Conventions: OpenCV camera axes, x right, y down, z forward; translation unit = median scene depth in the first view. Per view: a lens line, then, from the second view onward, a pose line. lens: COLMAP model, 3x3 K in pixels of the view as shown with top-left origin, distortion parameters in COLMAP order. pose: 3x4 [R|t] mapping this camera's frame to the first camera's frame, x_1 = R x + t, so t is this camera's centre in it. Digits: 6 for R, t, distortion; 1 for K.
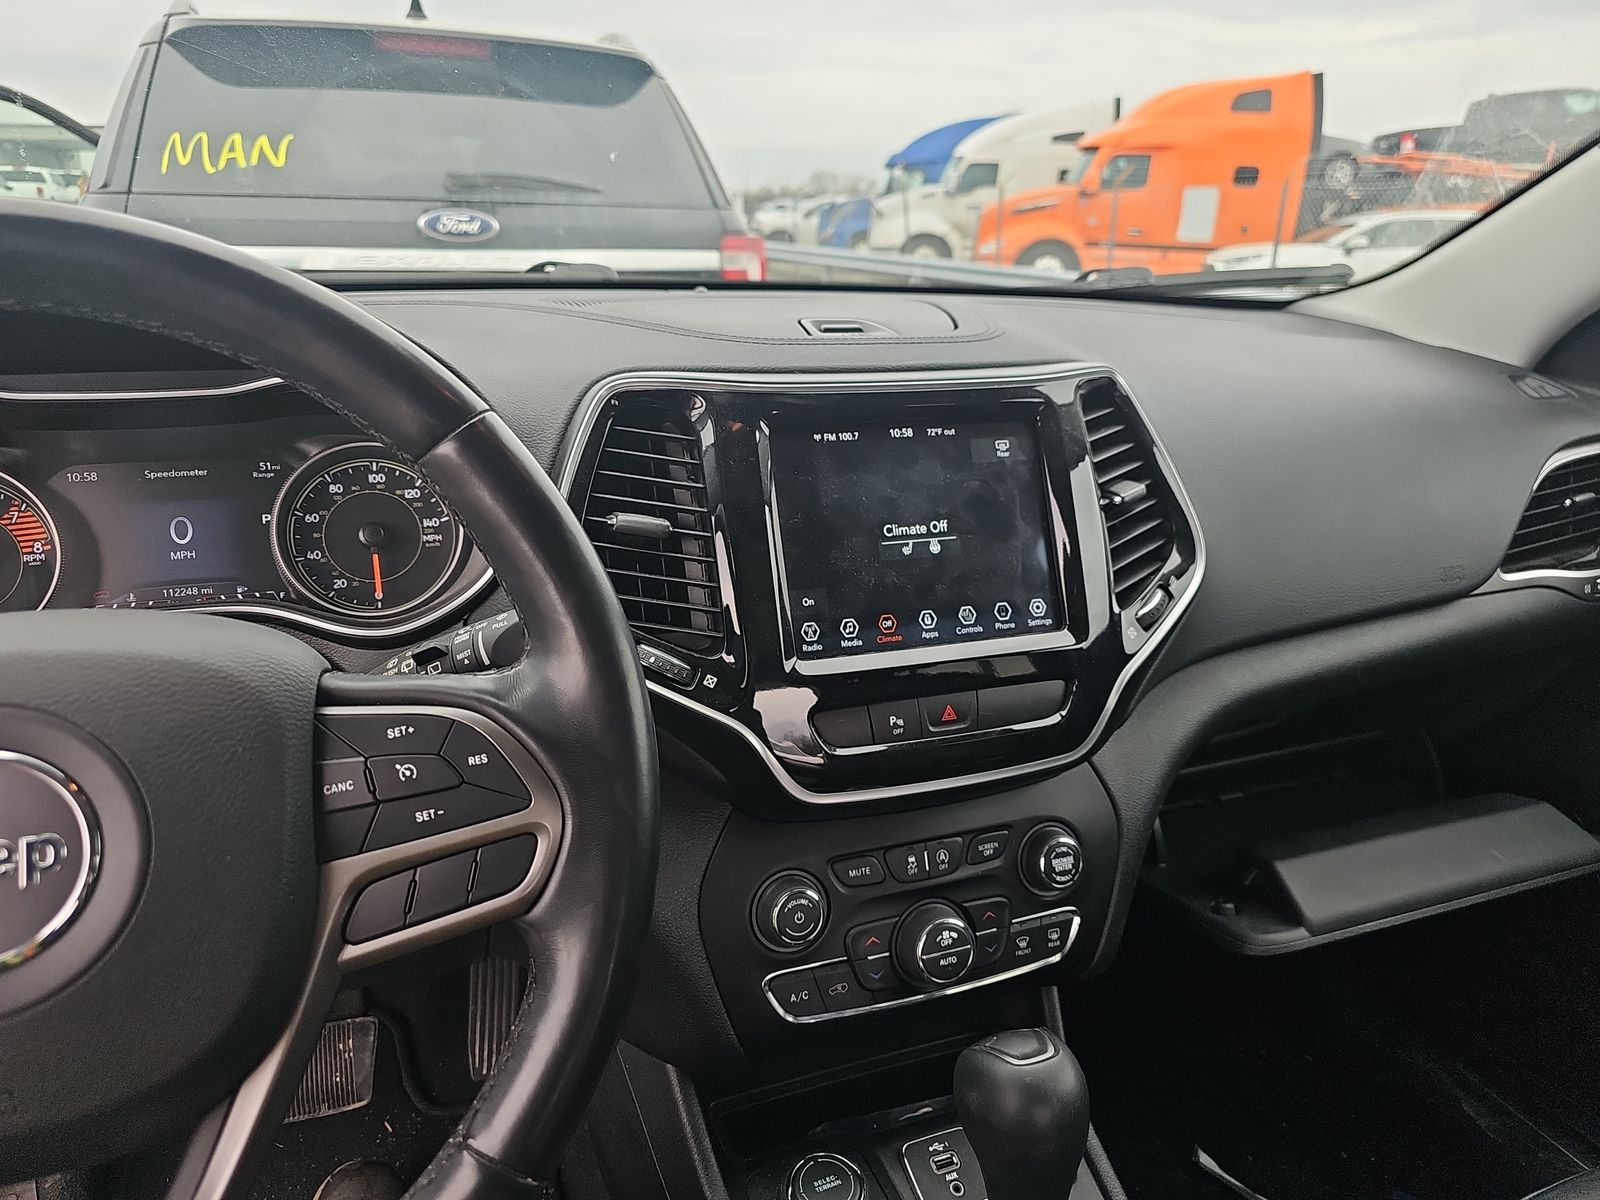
lens RADIAL K [[1069.0, 0, 801.1], [0, 1069.0, 598.3], [0, 0, 1]] dist [0.004298, -0.000924]
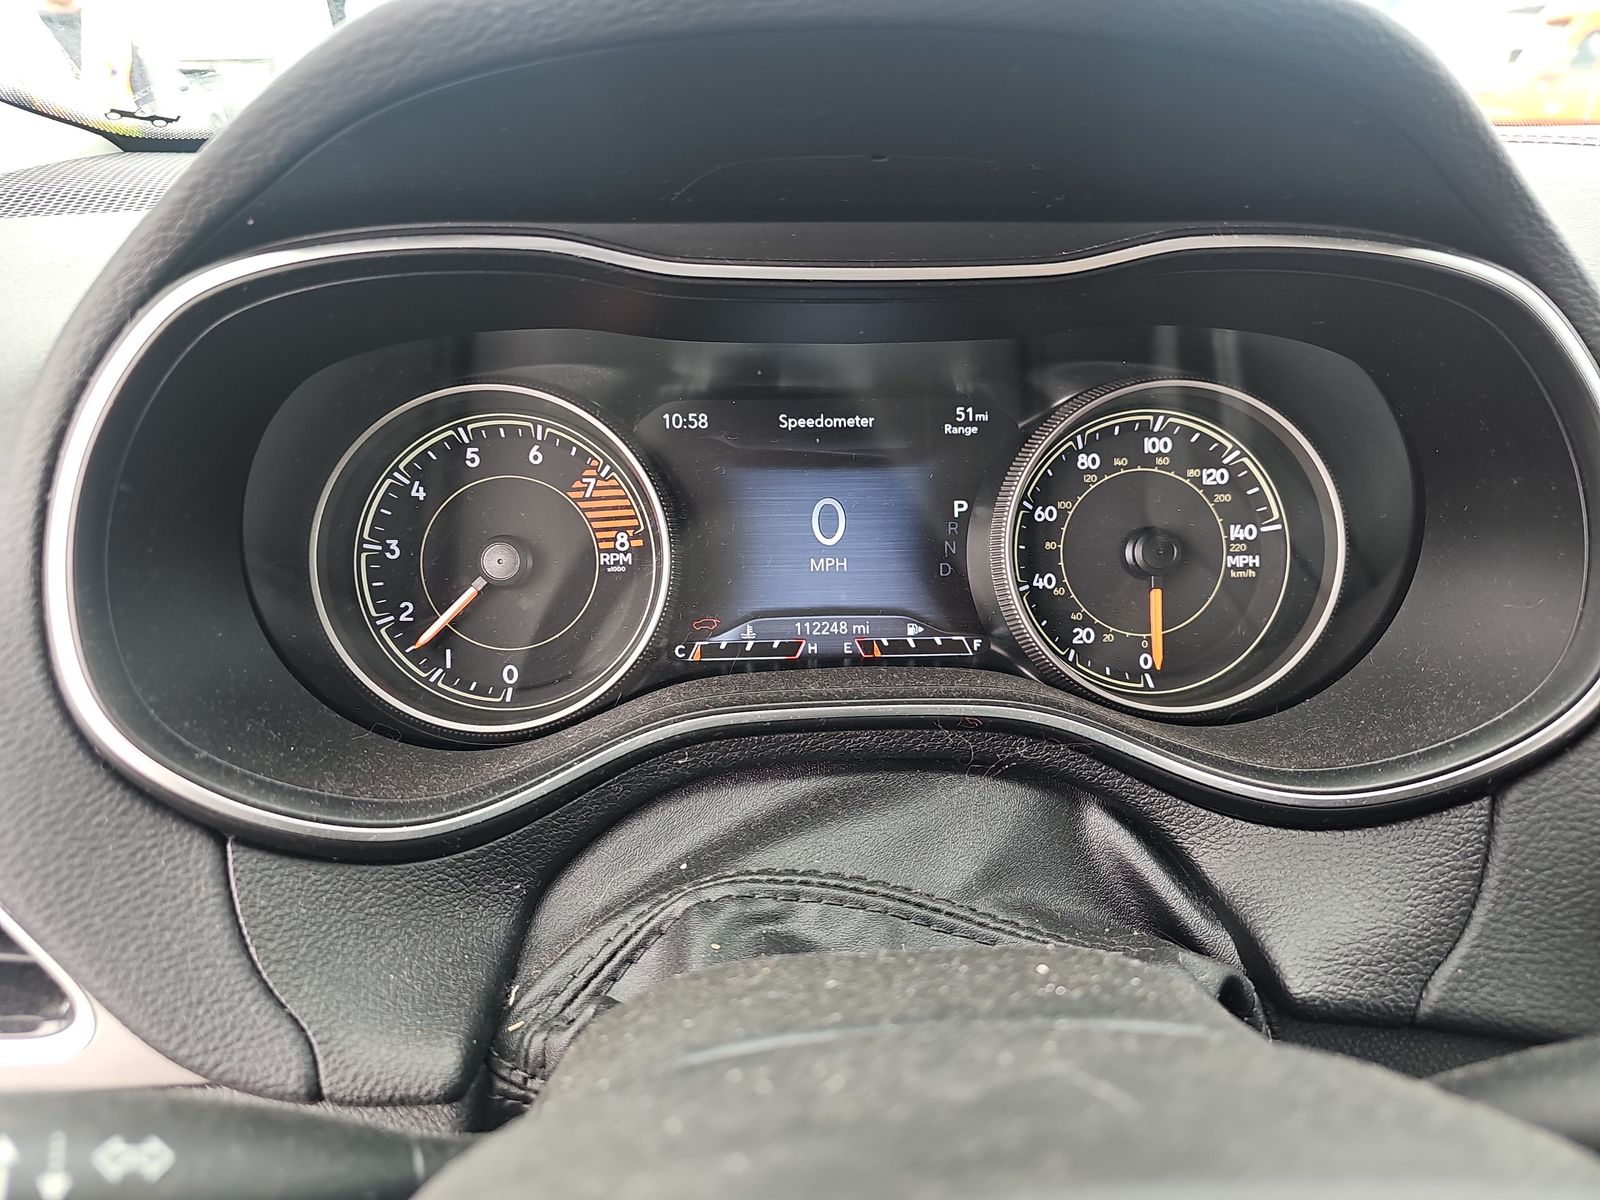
lens RADIAL K [[1069.0, 0, 799.9], [0, 1069.0, 601.5], [0, 0, 1]] dist [0.004298, -0.000924]
pose [[0.951858, 0.101388, -0.289287, -0.411794], [-0.078214, 0.992811, 0.090605, -0.069728], [0.296394, -0.063617, 0.952945, 0.431316]]
